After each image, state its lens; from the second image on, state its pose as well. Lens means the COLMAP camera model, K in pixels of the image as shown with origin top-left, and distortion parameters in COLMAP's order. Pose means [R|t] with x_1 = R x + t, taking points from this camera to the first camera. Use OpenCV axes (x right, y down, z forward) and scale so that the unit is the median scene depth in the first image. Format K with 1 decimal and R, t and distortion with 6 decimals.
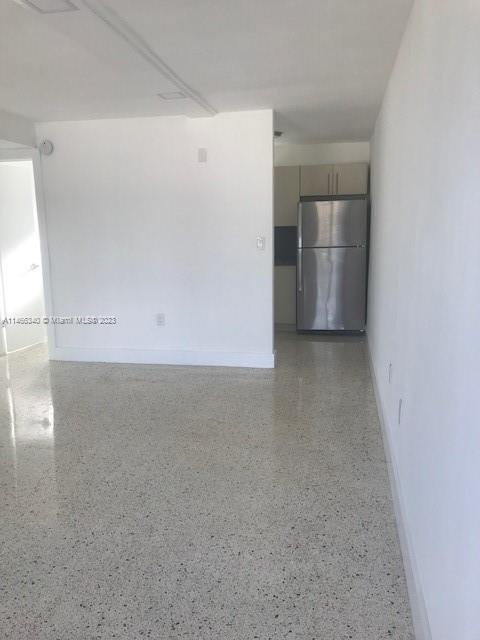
lens RADIAL K [[528.3, 0, 241.9], [0, 528.3, 315.4], [0, 0, 1]] dist [0.015156, -0.024132]
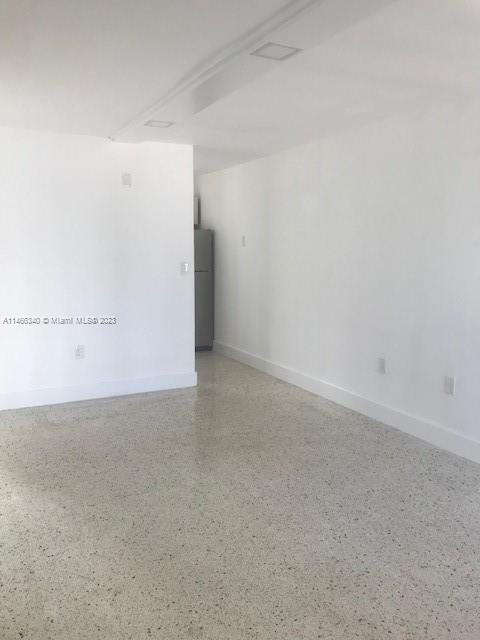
lens RADIAL K [[528.3, 0, 241.3], [0, 528.3, 318.9], [0, 0, 1]] dist [0.015156, -0.024132]
pose [[0.784459, -0.064712, 0.616796, -0.730508], [0.089739, 0.995919, -0.009645, -0.021969], [-0.613654, 0.062917, 0.787064, 0.147860]]
